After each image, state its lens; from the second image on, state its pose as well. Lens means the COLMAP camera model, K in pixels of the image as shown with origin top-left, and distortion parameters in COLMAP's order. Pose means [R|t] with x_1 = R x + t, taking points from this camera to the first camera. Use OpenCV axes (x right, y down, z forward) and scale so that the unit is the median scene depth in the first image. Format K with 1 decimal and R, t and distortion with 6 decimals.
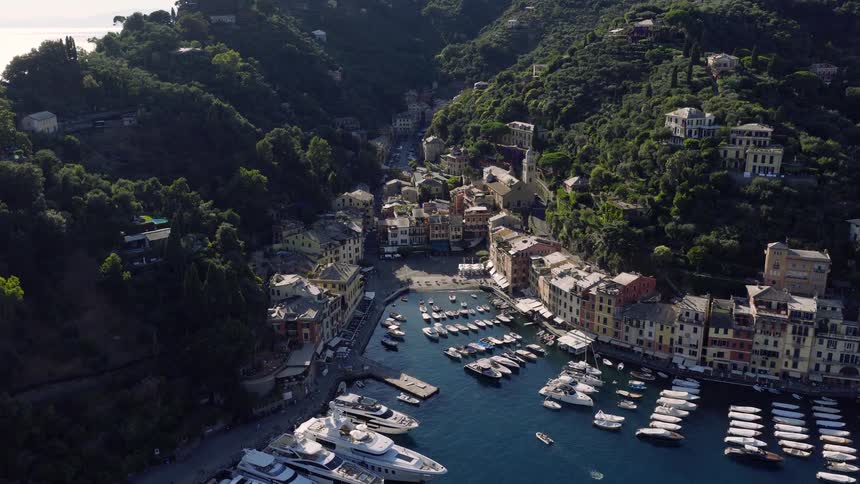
lens RADIAL K [[734.6, 0, 430.4], [0, 734.6, 241.2], [0, 0, 1]] dist [-0.015838, 0.039249]
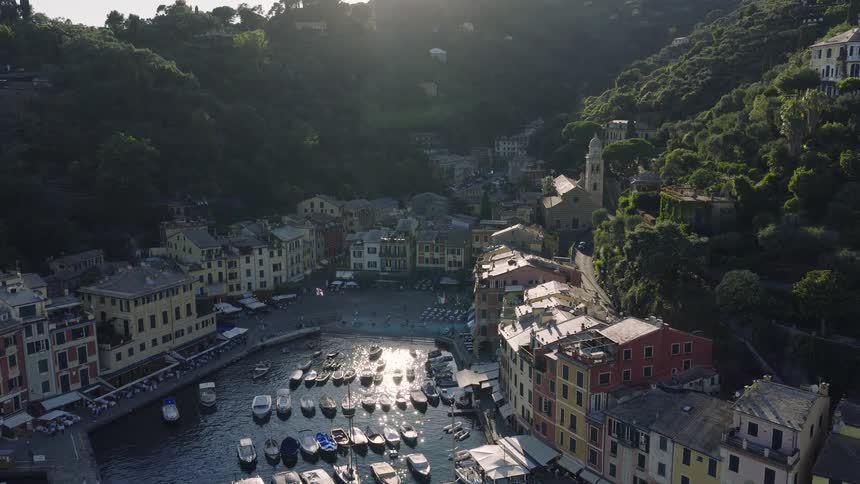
lens RADIAL K [[734.6, 0, 430.4], [0, 734.6, 241.4], [0, 0, 1]] dist [-0.015838, 0.039249]
pose [[0.956343, 0.053529, -0.287301, 0.279694], [-0.083114, 0.992305, -0.091777, 0.049386], [0.280178, 0.111649, 0.953433, 0.555239]]
